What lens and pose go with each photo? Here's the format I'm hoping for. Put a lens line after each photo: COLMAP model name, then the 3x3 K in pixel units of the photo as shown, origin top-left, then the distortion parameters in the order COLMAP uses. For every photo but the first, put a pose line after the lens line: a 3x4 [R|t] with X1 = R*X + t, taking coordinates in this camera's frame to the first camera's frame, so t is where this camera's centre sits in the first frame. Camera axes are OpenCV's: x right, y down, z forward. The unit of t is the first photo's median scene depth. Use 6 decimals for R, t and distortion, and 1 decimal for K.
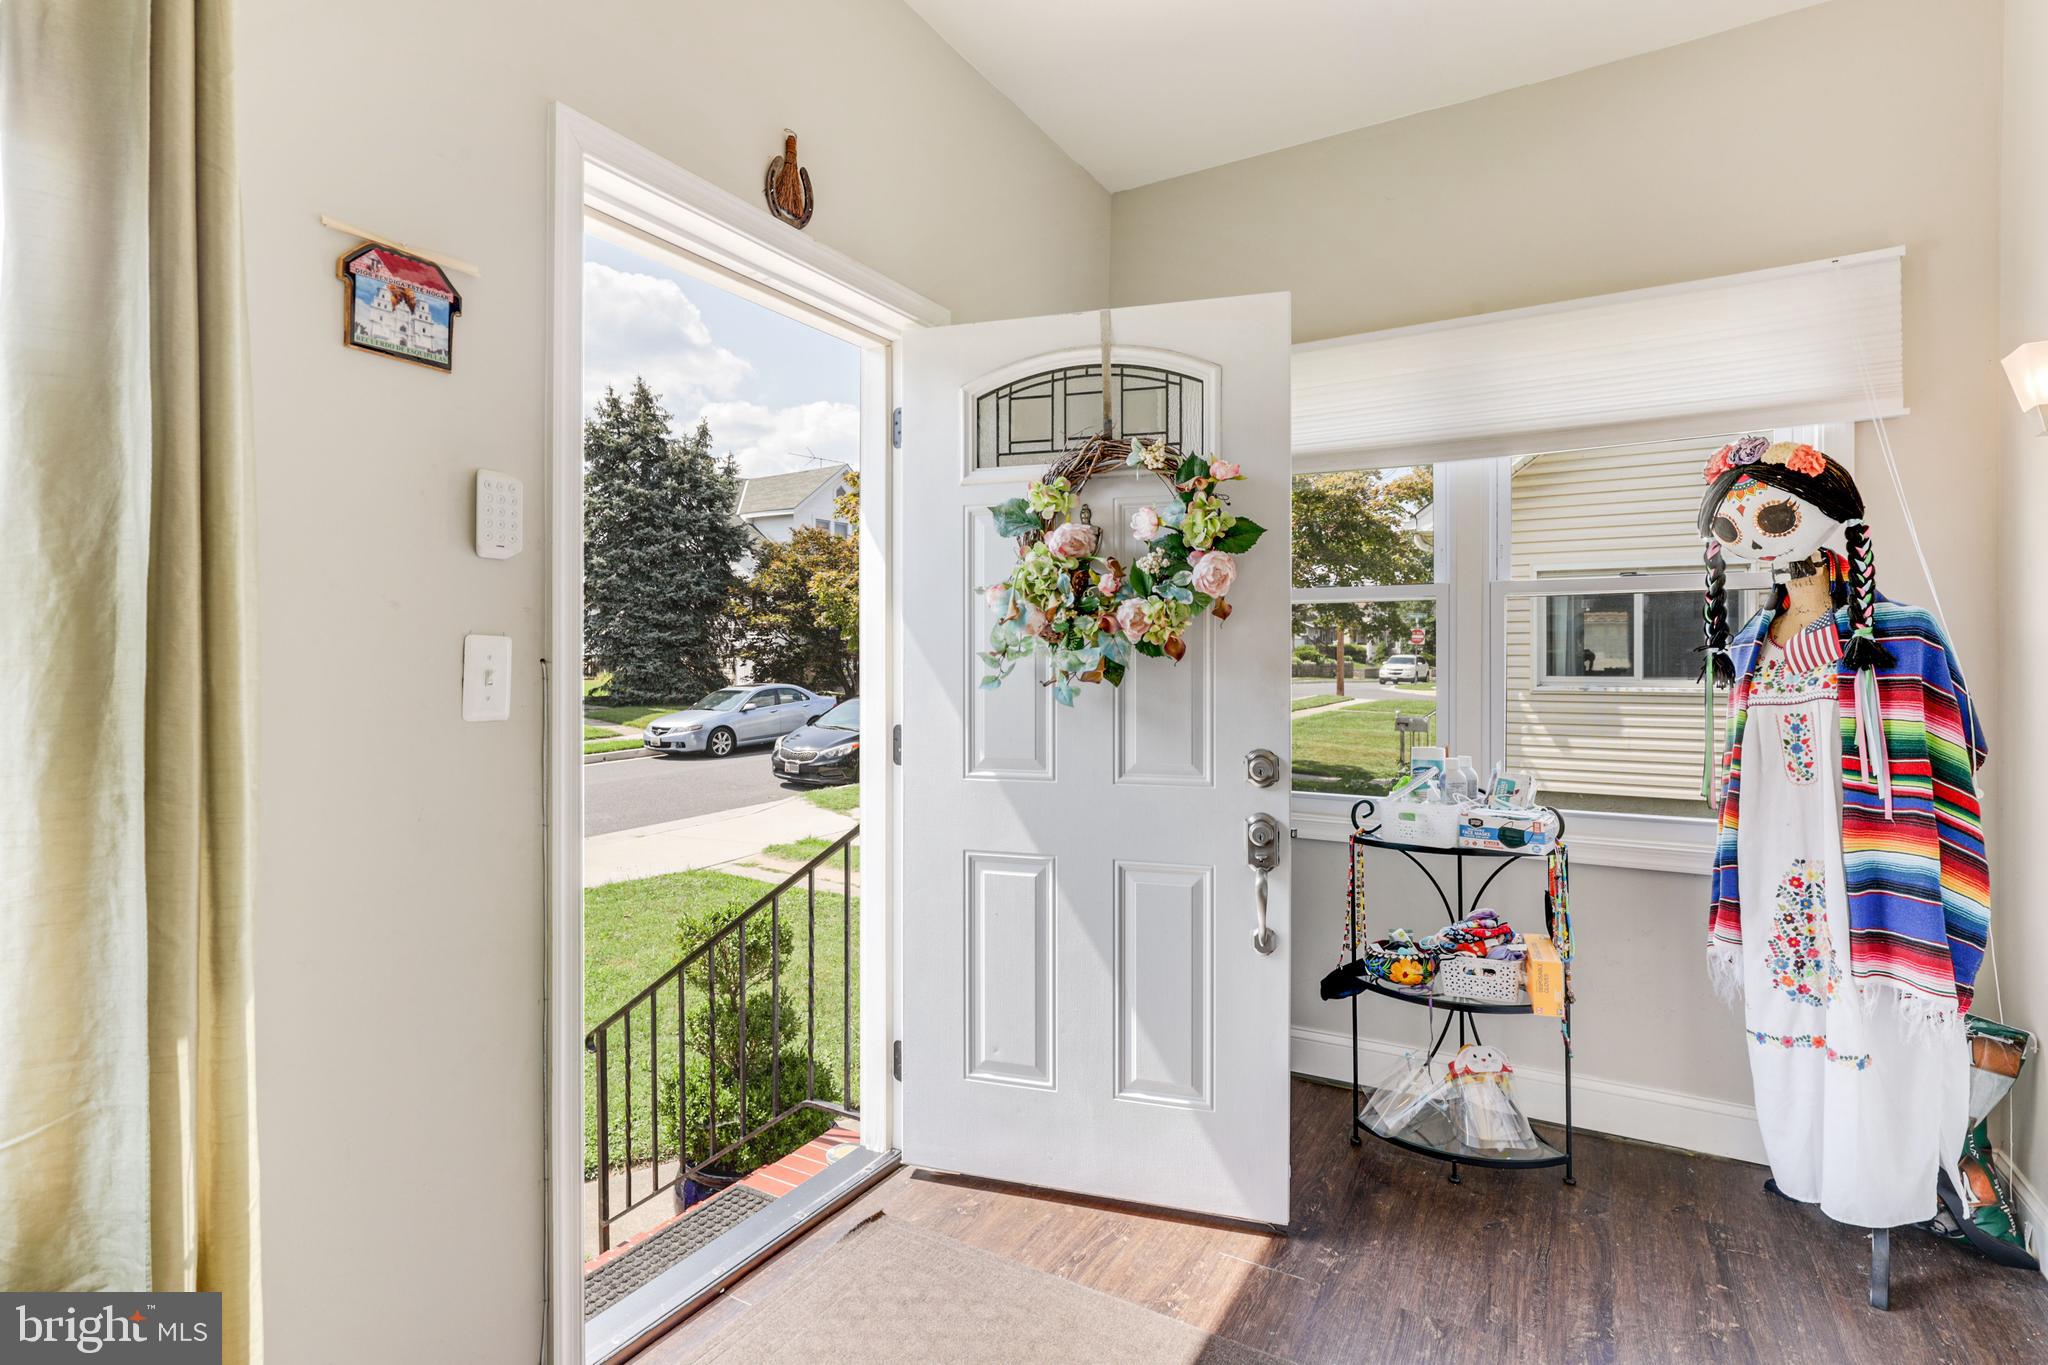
lens RADIAL K [[967.2, 0, 1017.2], [0, 967.2, 656.5], [0, 0, 1]] dist [-0.015498, 0.000938]
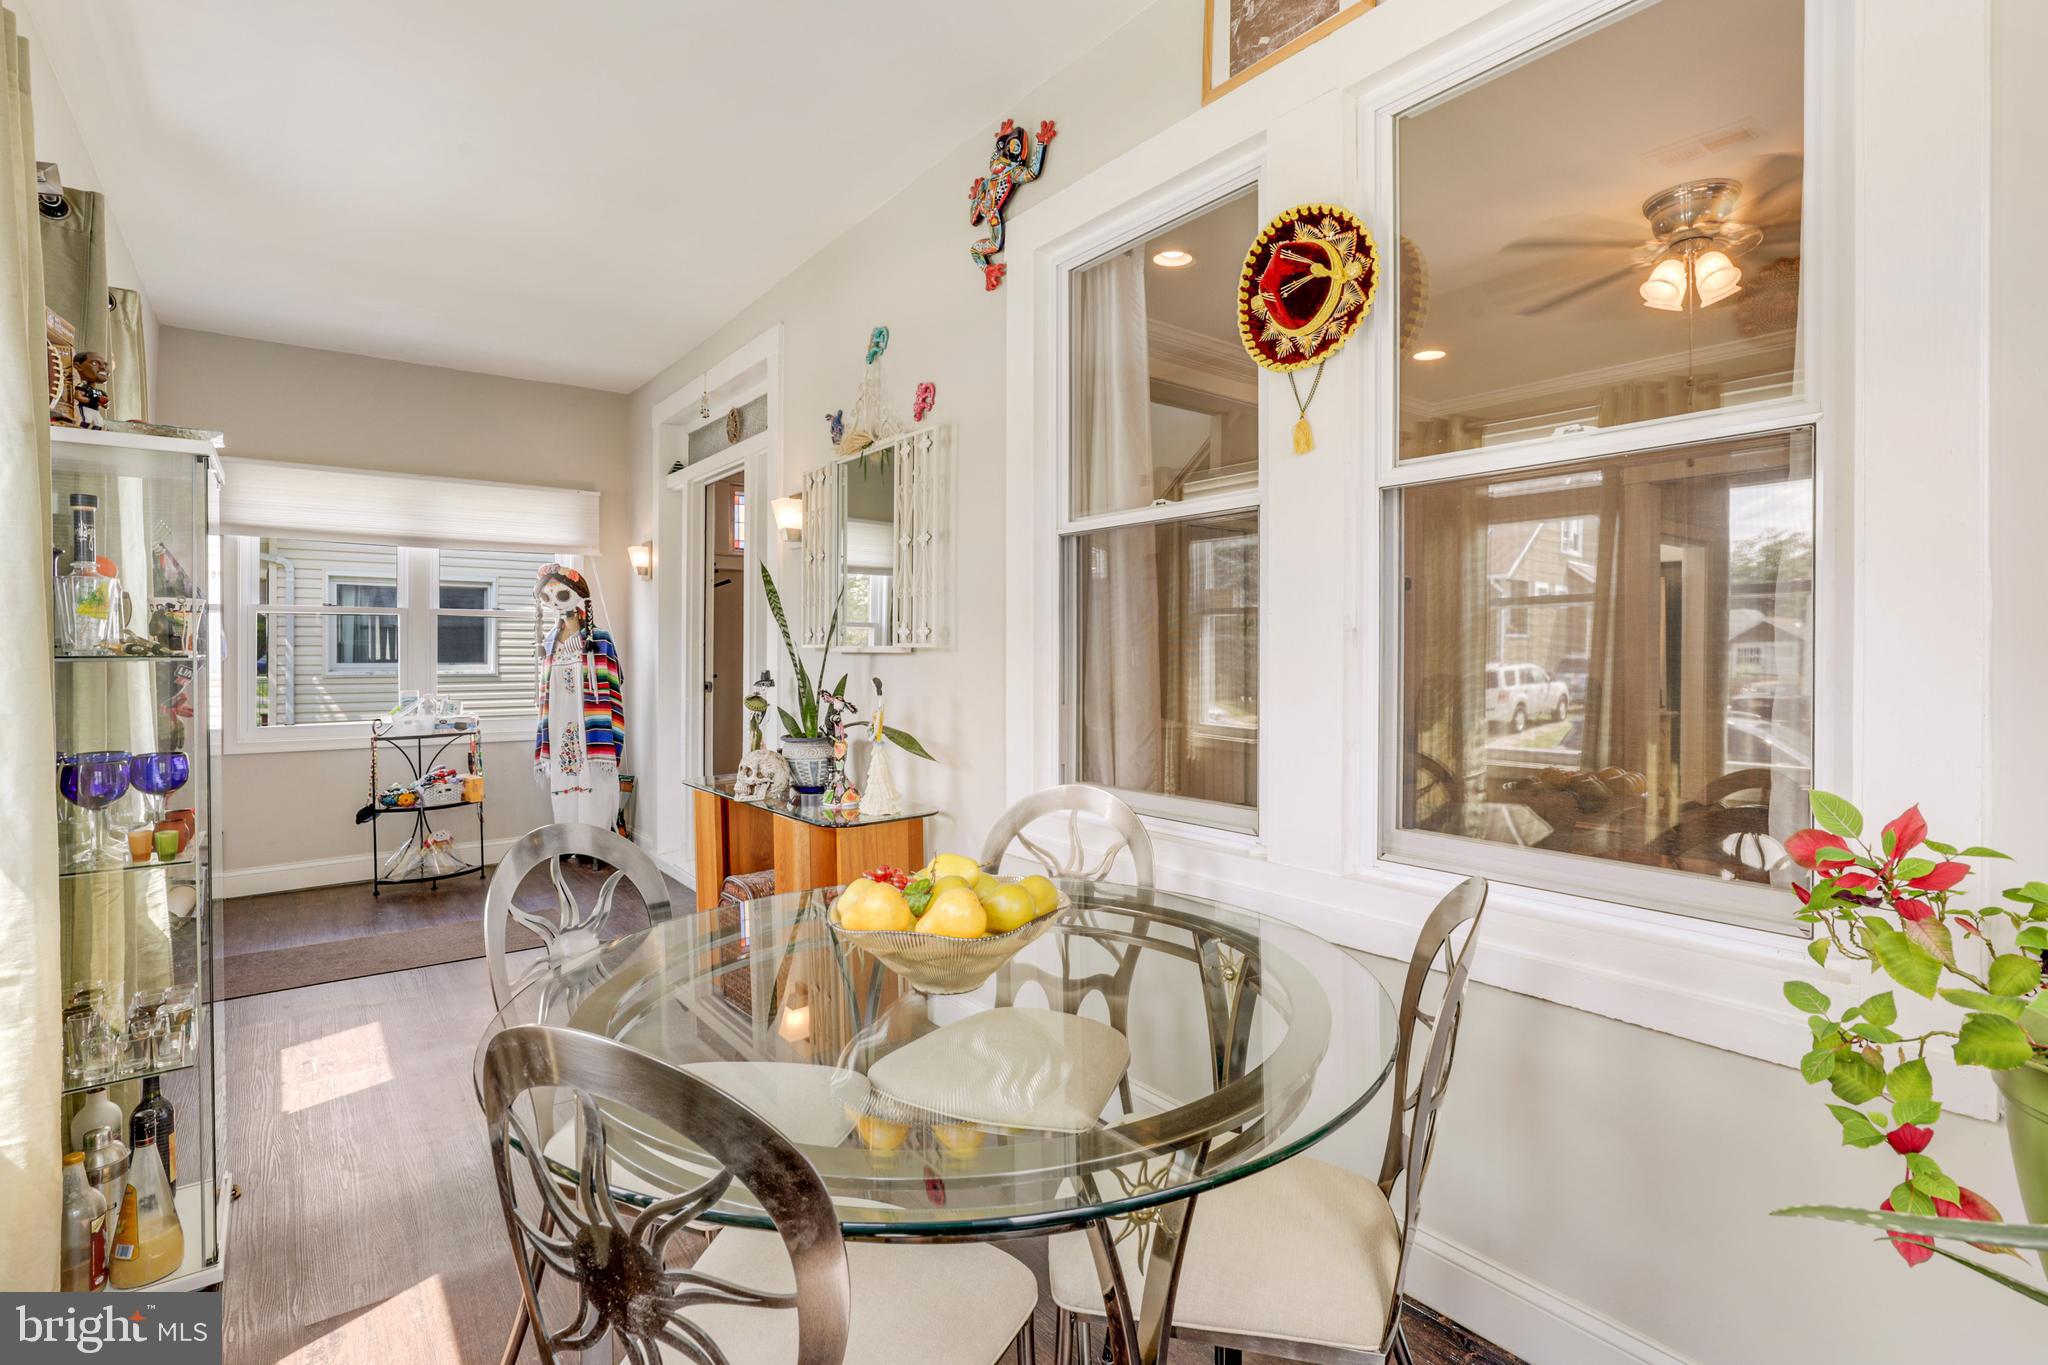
lens RADIAL K [[967.2, 0, 1027.3], [0, 967.2, 660.4], [0, 0, 1]] dist [-0.015498, 0.000938]
pose [[0.362337, -0.003541, 0.932041, -1.254626], [-0.007299, 0.999951, 0.006636, 0.010540], [-0.932019, -0.009207, 0.362293, -1.192461]]
